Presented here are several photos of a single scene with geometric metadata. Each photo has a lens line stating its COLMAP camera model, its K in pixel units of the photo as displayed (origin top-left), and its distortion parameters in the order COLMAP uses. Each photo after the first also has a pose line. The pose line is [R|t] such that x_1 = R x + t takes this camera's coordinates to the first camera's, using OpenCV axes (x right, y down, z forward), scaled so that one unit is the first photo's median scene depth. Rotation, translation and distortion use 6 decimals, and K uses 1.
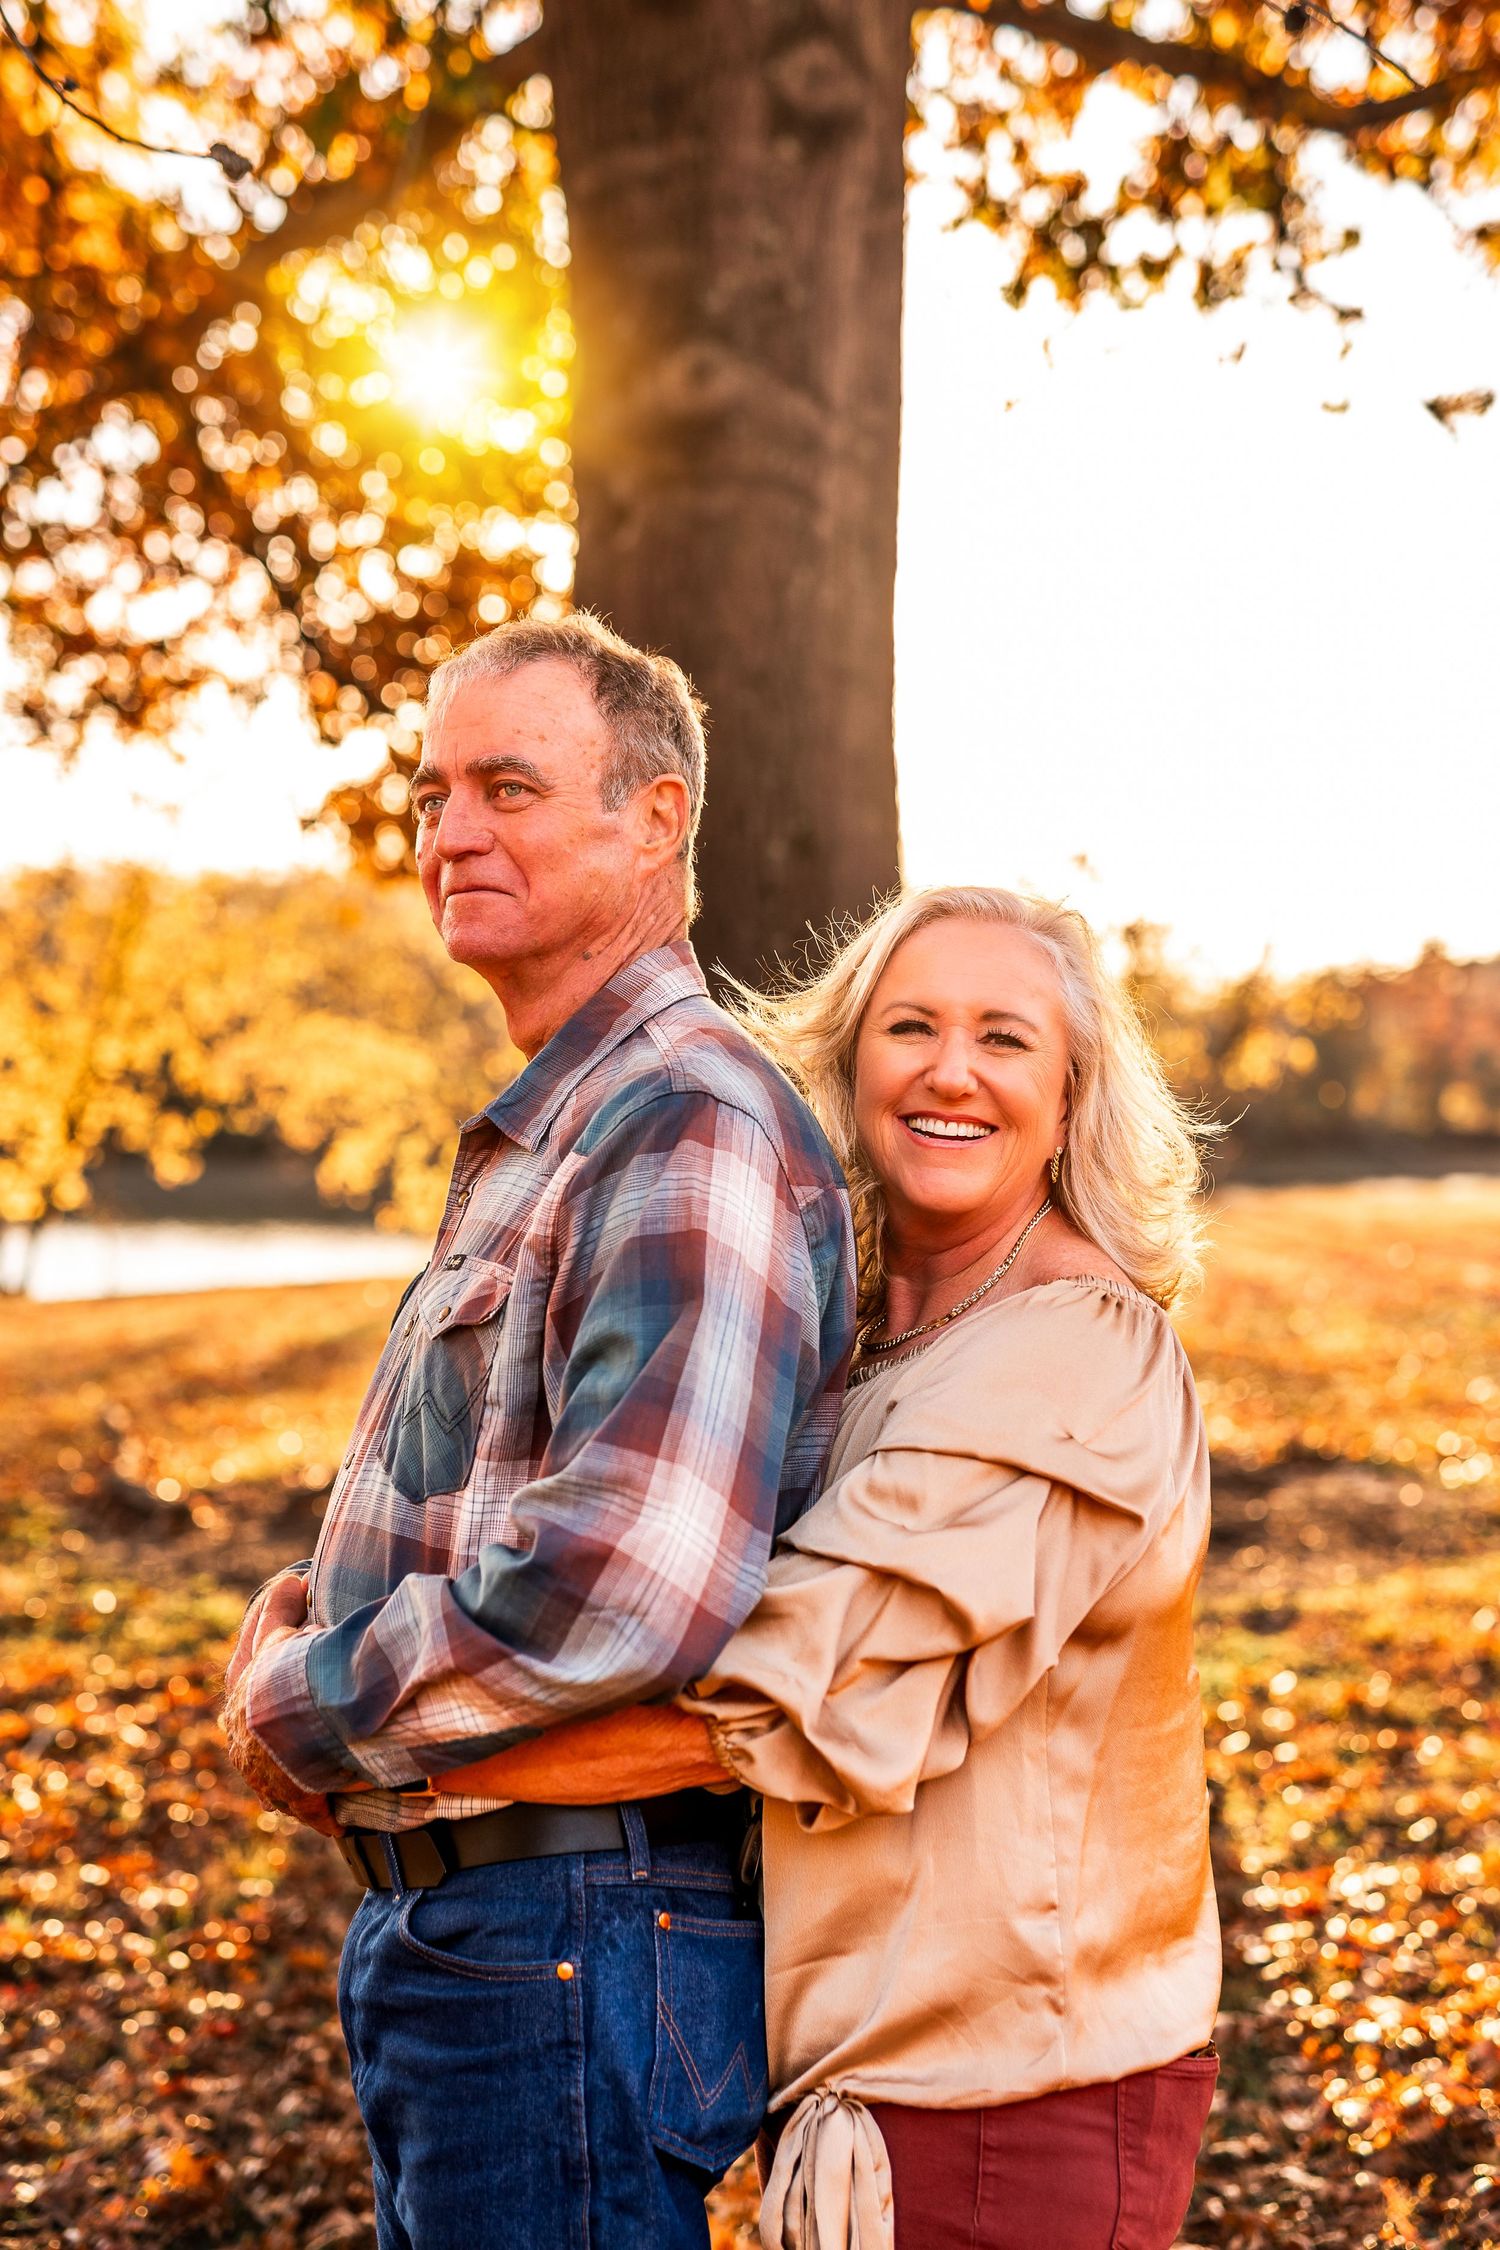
lens RADIAL K [[3686.1, 0, 750.0], [0, 3686.1, 1125.0], [0, 0, 1]] dist [0.020822, 0.043353]
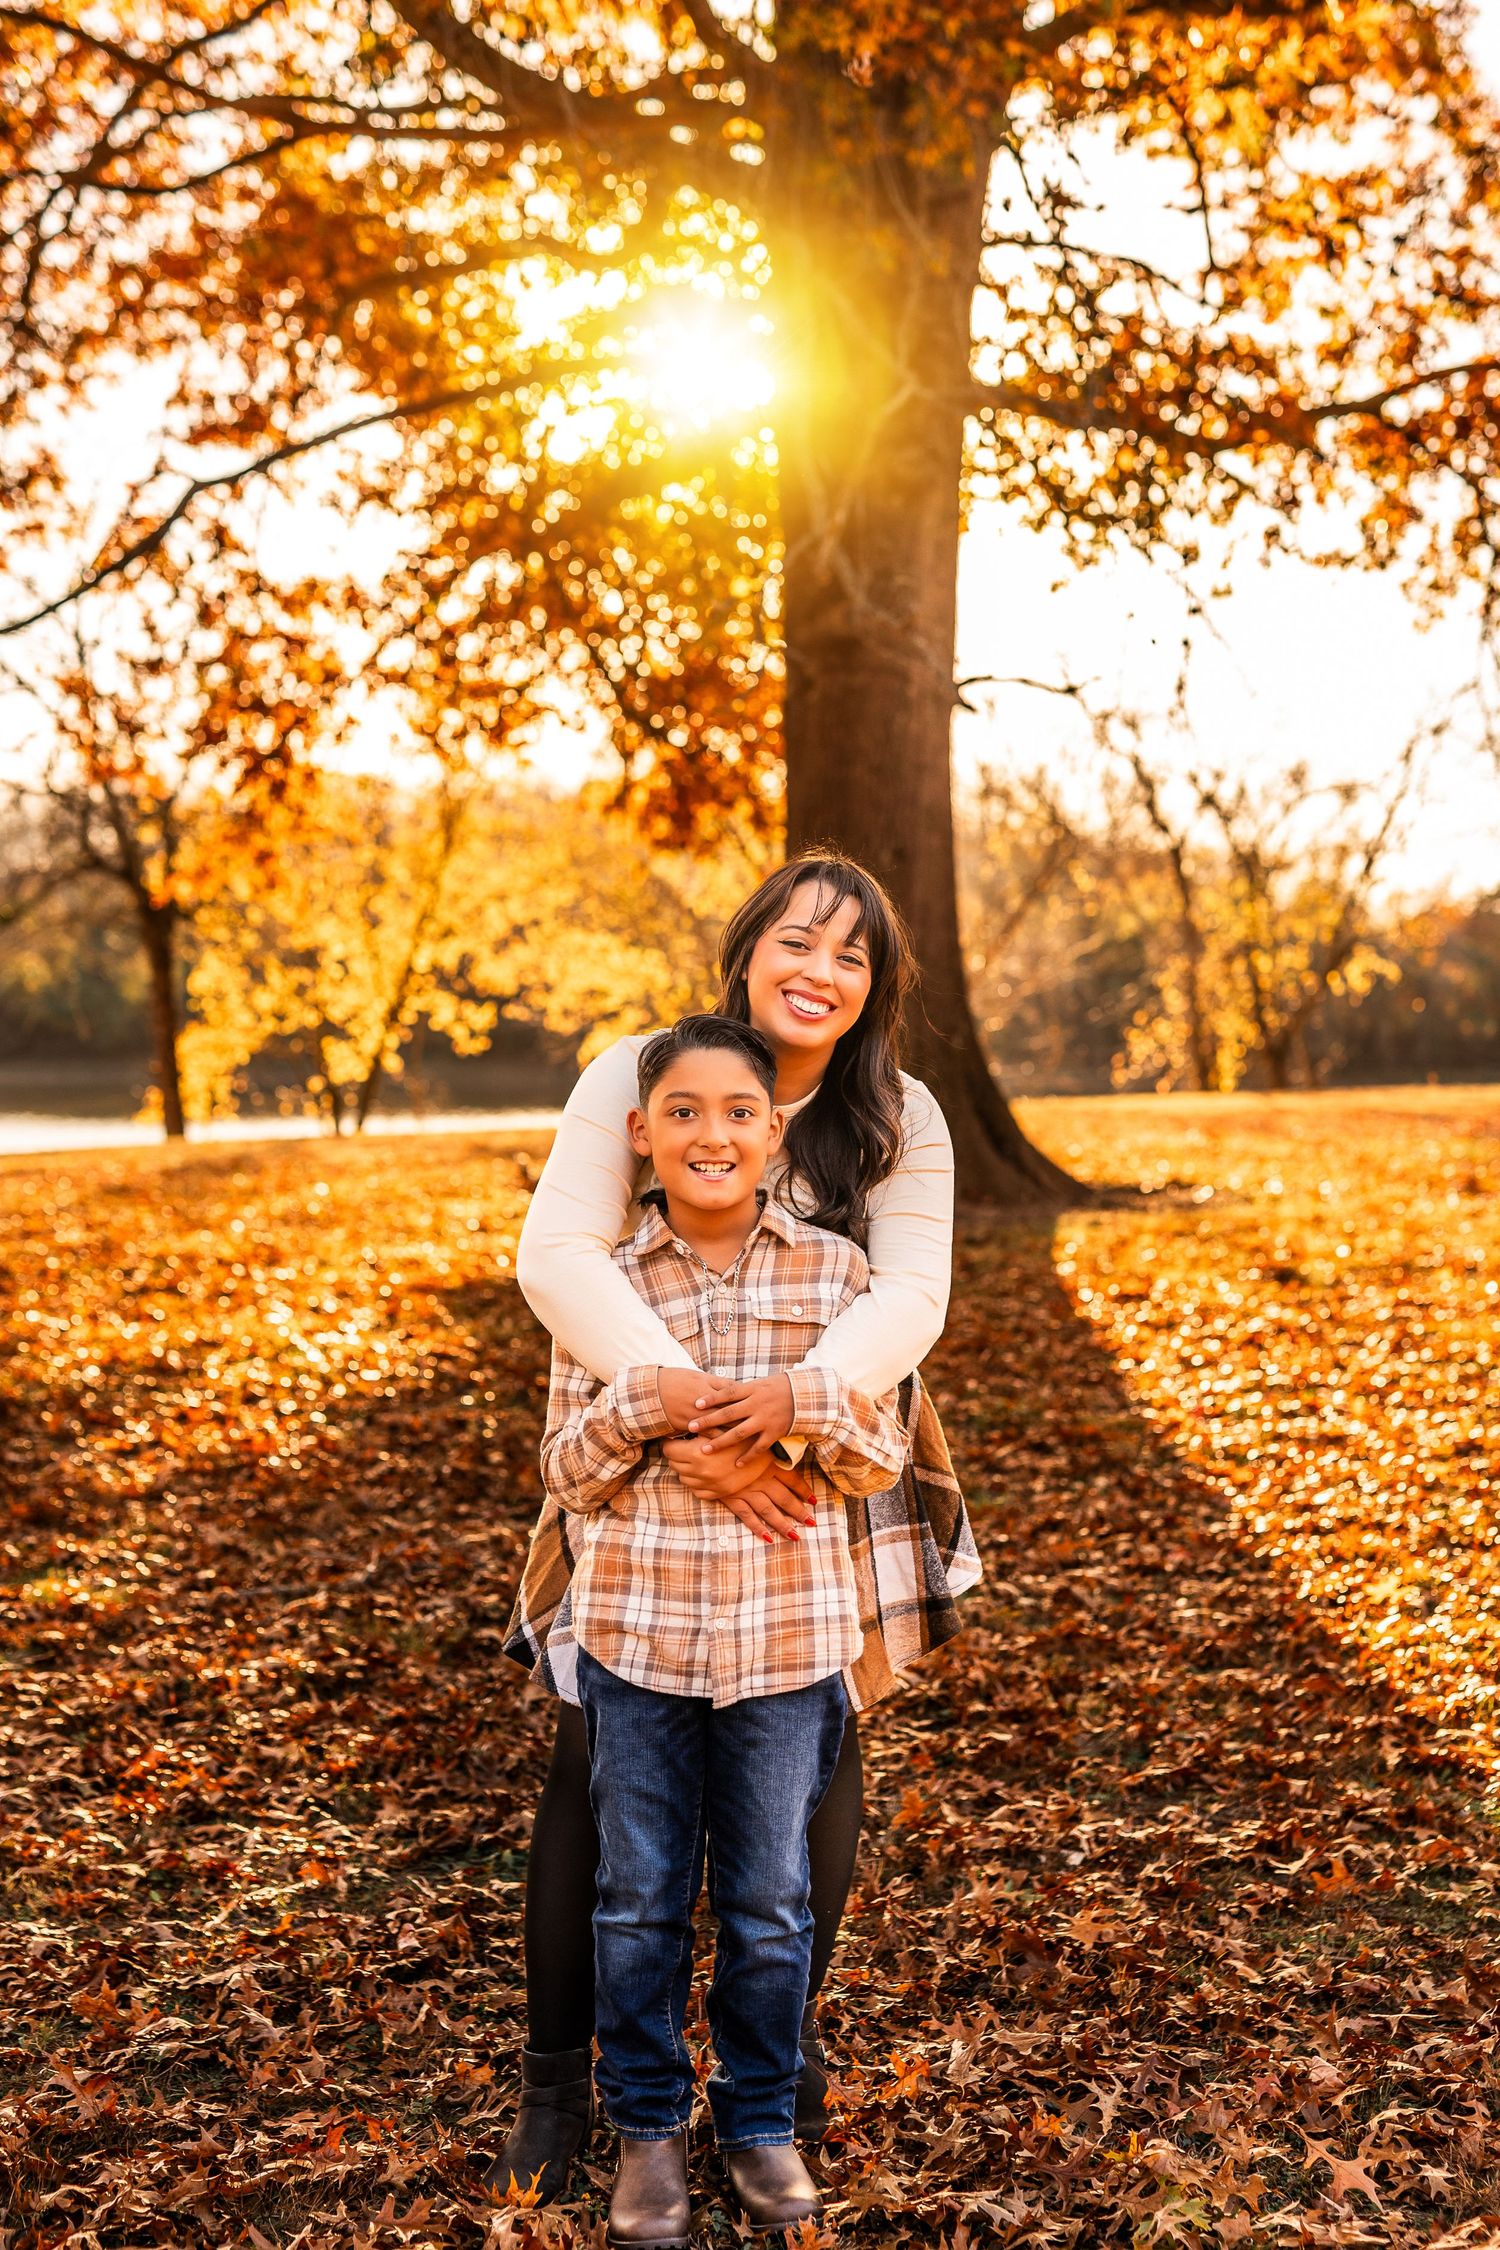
lens RADIAL K [[3686.1, 0, 750.0], [0, 3686.1, 1125.0], [0, 0, 1]] dist [0.020822, 0.043353]
pose [[0.998359, 0.011851, -0.056027, 0.013887], [-0.010487, 0.999643, 0.024570, 0.006454], [0.056298, -0.023942, 0.998127, -0.284250]]
